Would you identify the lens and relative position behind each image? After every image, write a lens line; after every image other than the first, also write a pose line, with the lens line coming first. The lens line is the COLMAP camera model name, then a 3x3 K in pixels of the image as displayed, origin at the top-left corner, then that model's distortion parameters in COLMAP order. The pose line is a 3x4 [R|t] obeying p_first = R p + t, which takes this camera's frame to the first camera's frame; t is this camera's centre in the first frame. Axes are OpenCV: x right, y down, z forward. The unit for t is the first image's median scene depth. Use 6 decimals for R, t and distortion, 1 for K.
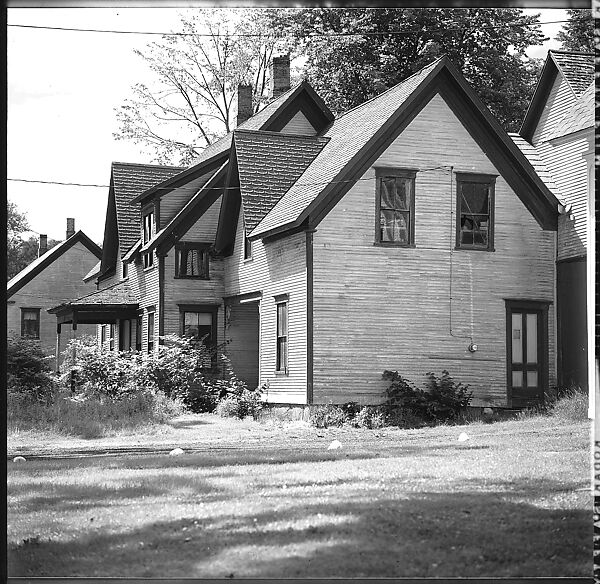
lens RADIAL K [[1370.4, 0, 300.0], [0, 1370.4, 292.0], [0, 0, 1]] dist [0.475197, -2.206761]
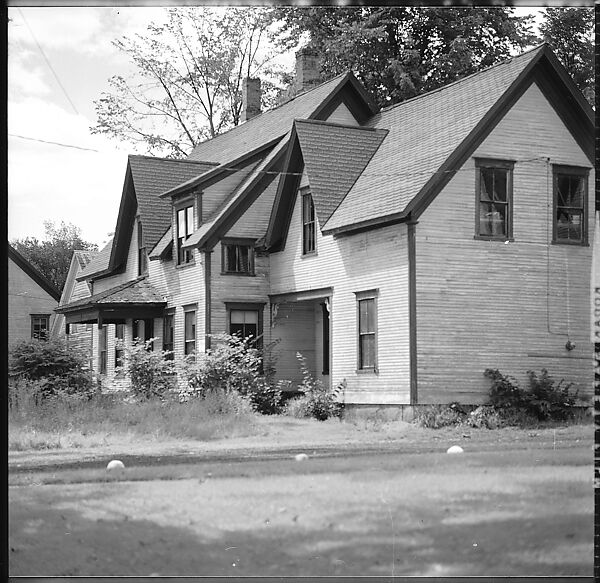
lens RADIAL K [[1370.4, 0, 300.0], [0, 1370.4, 291.5], [0, 0, 1]] dist [0.475197, -2.206761]
pose [[0.992583, 0.003210, 0.121530, -0.171725], [-0.002241, 0.999965, -0.008113, 0.010403], [-0.121552, 0.007781, 0.992555, 0.051740]]
